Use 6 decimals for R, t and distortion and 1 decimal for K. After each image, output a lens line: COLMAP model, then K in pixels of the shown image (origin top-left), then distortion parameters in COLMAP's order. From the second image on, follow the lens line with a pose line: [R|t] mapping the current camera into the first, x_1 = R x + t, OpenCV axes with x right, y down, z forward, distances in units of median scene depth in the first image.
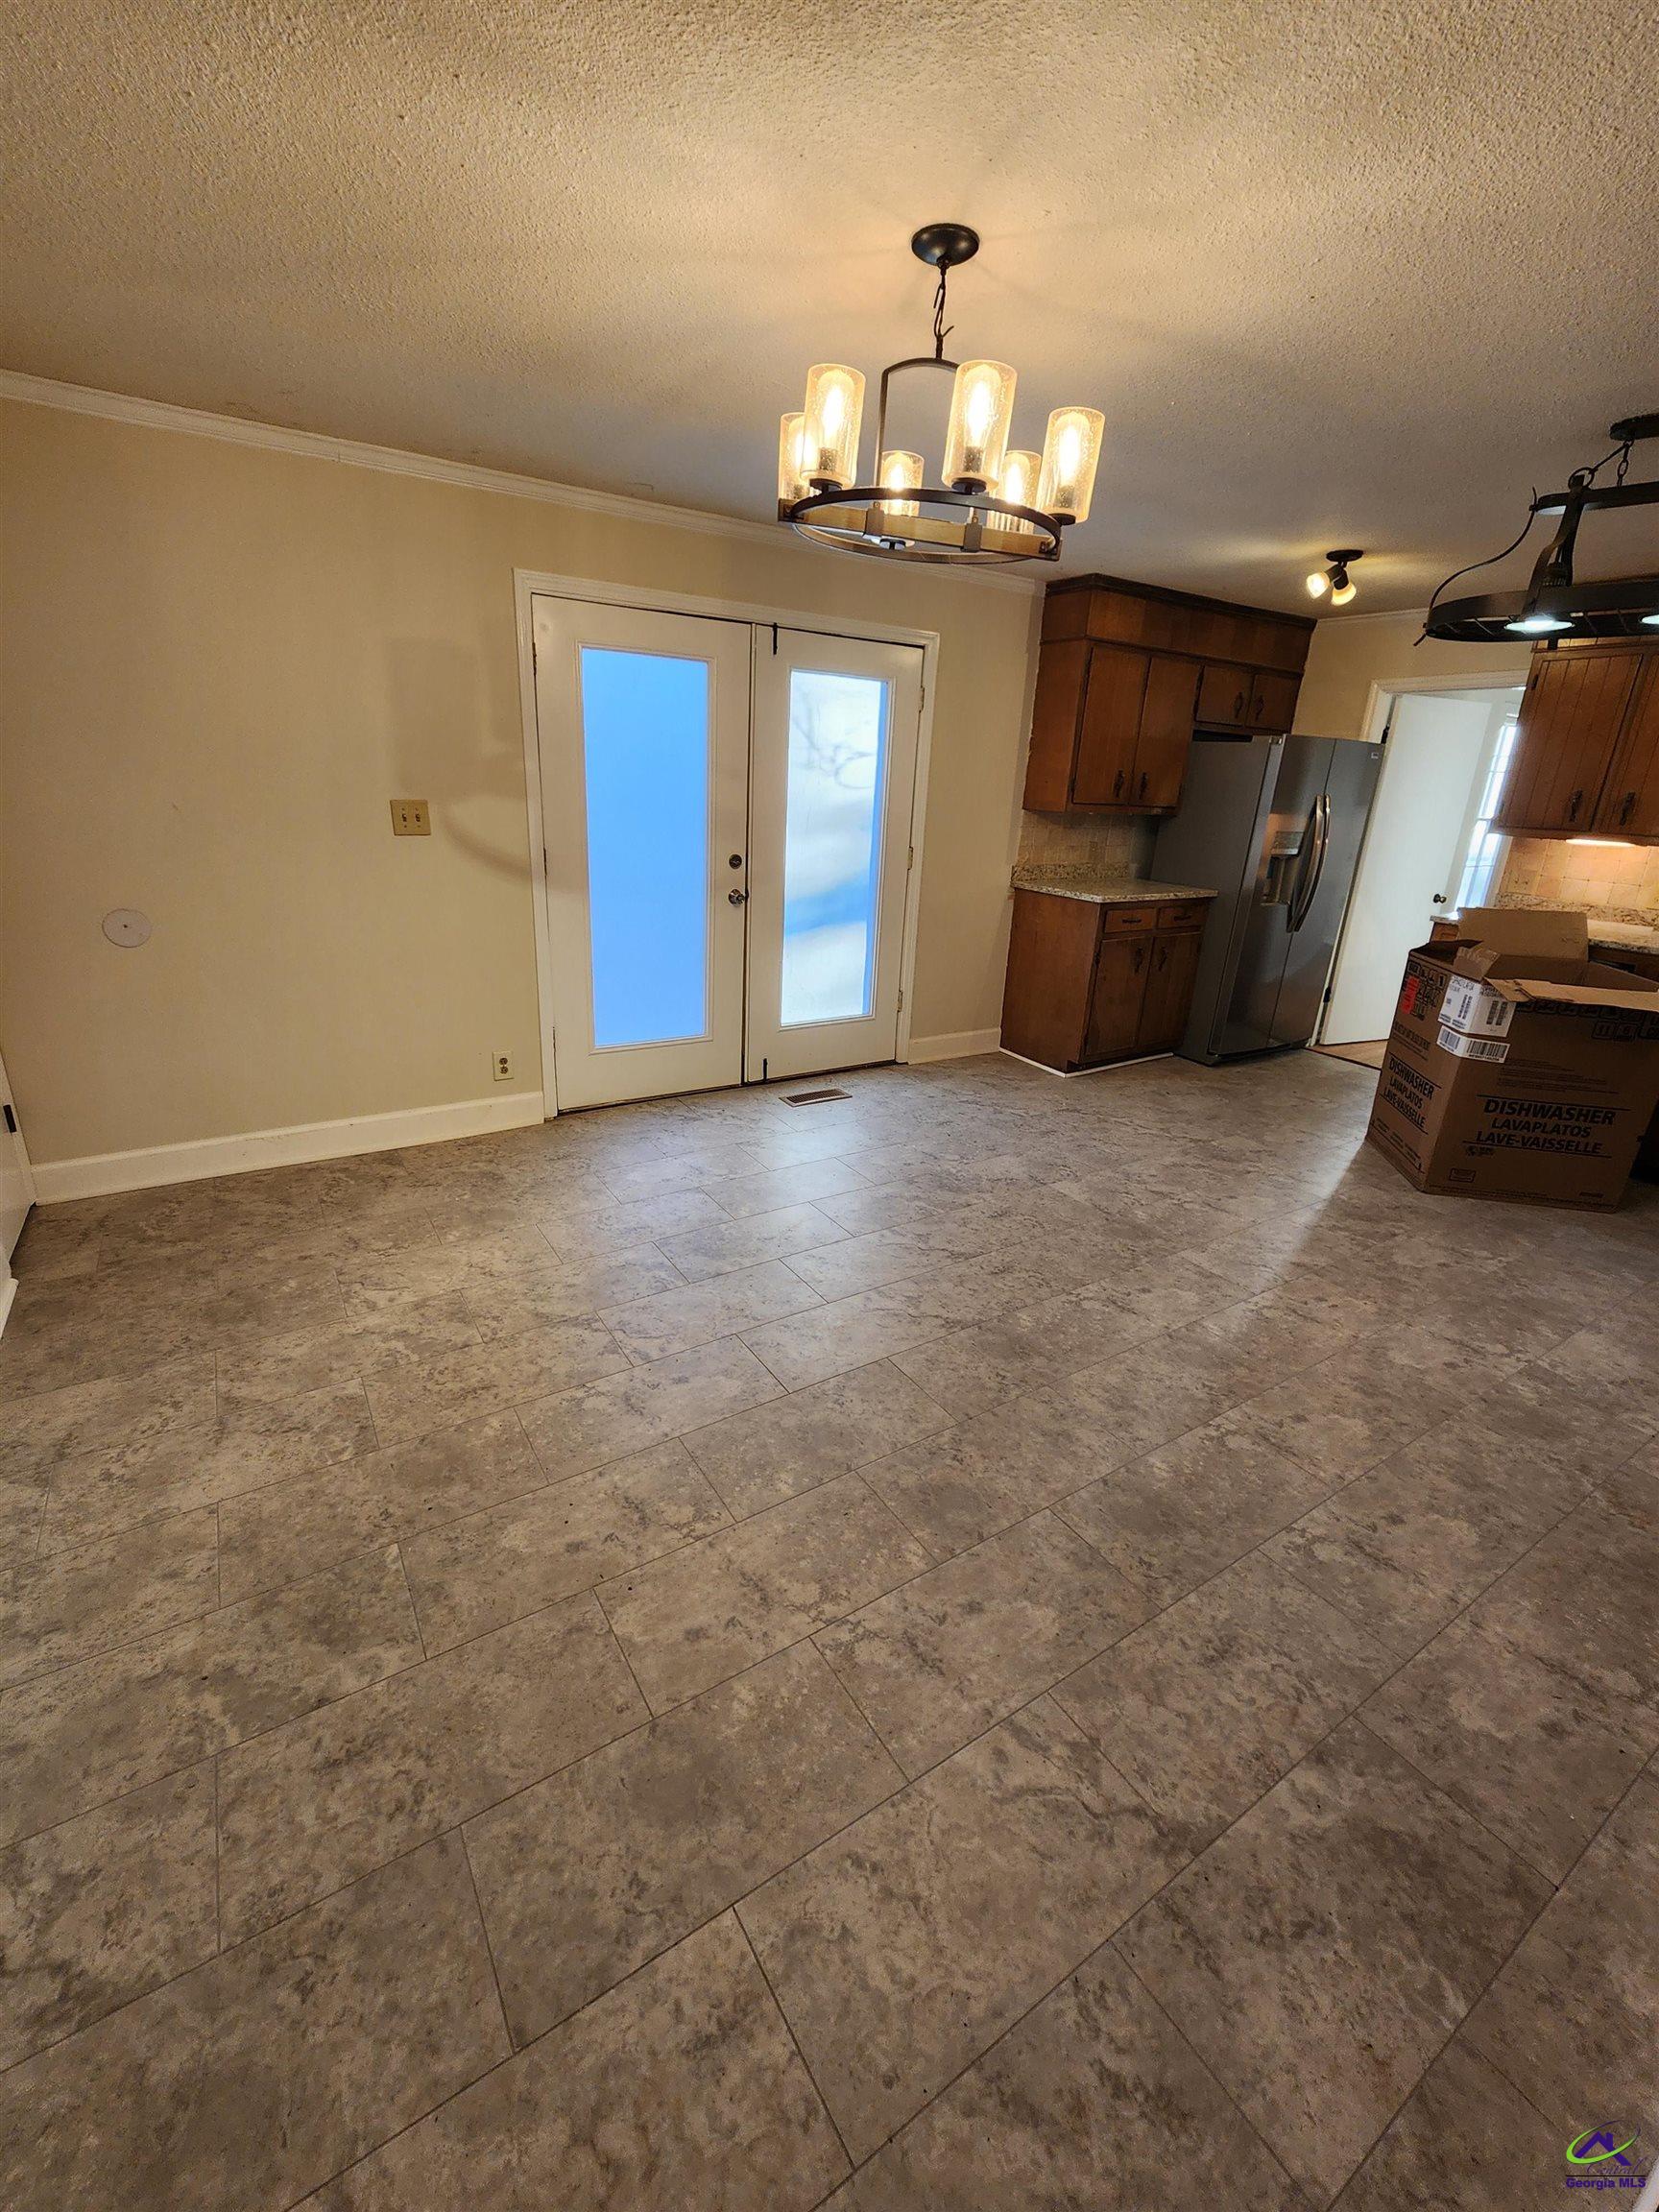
lens RADIAL K [[912.4, 0, 824.6], [0, 912.4, 1094.7], [0, 0, 1]] dist [0.001054, 0.000069]
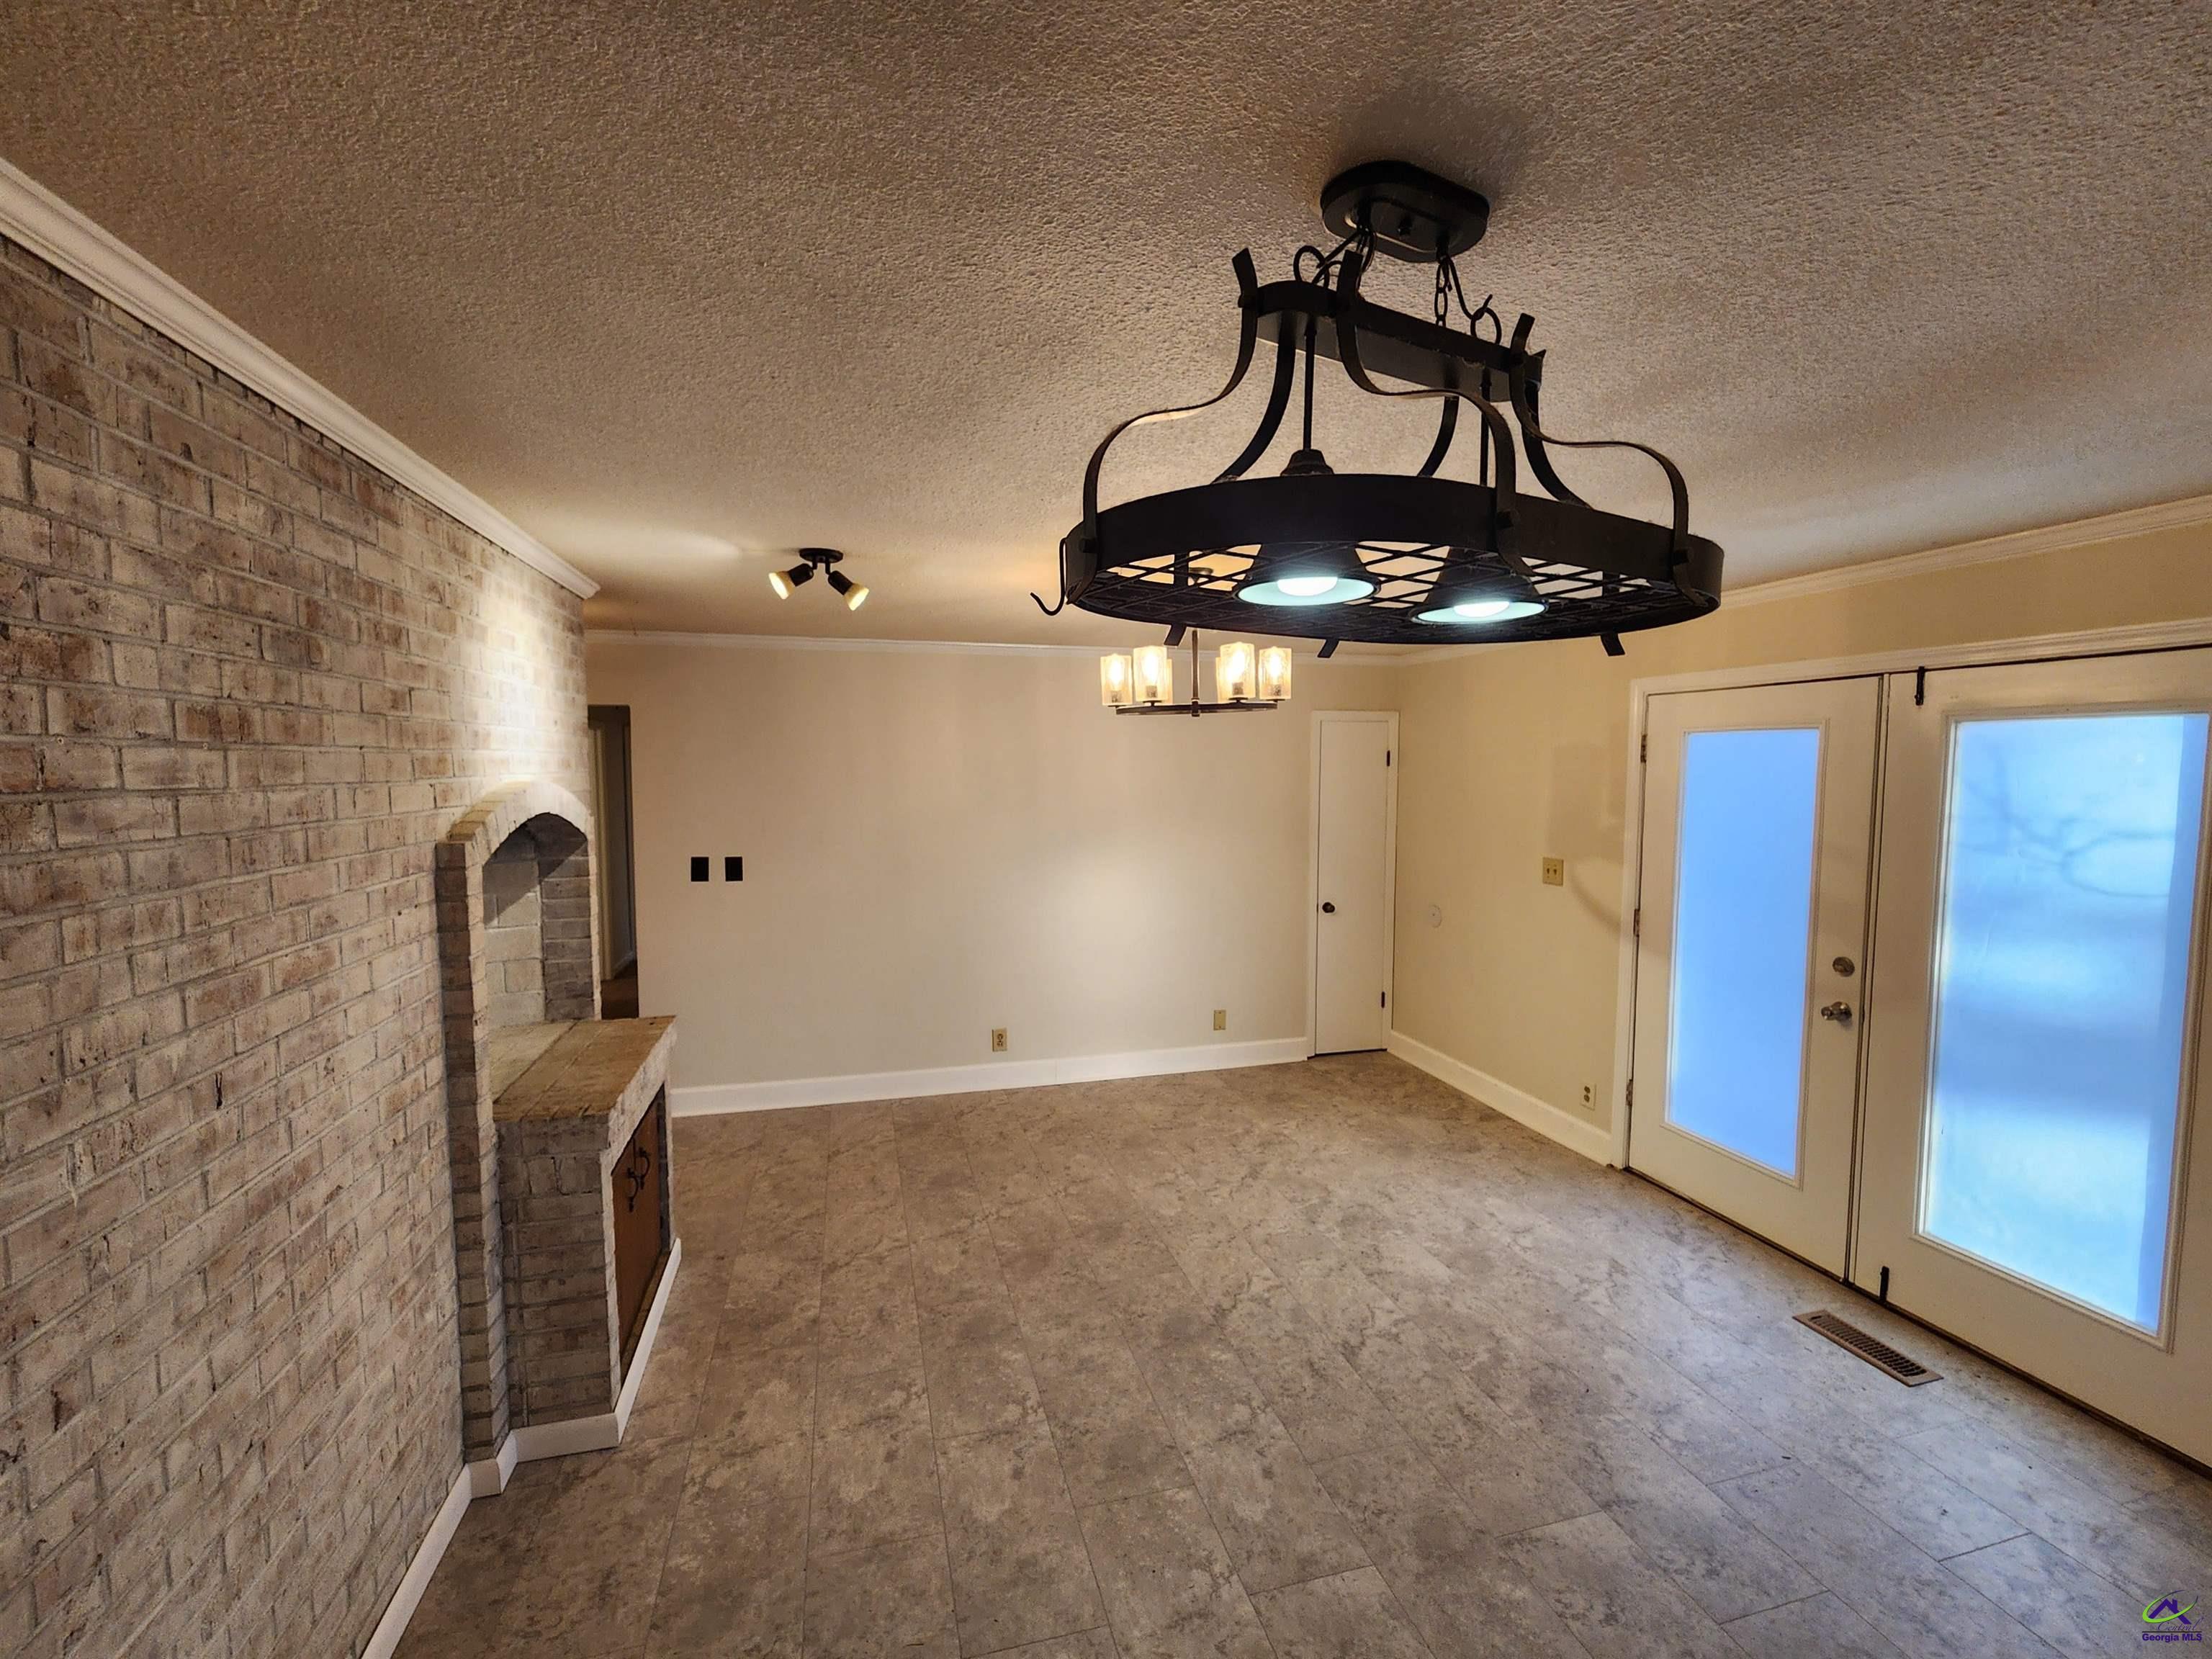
lens RADIAL K [[912.4, 0, 1099.7], [0, 912.4, 830.7], [0, 0, 1]] dist [0.001054, 0.000069]
pose [[-0.295906, 0.023917, -0.954918, 1.205288], [-0.331527, 0.934974, 0.126149, -0.381238], [0.895840, 0.353909, -0.268735, 0.932109]]
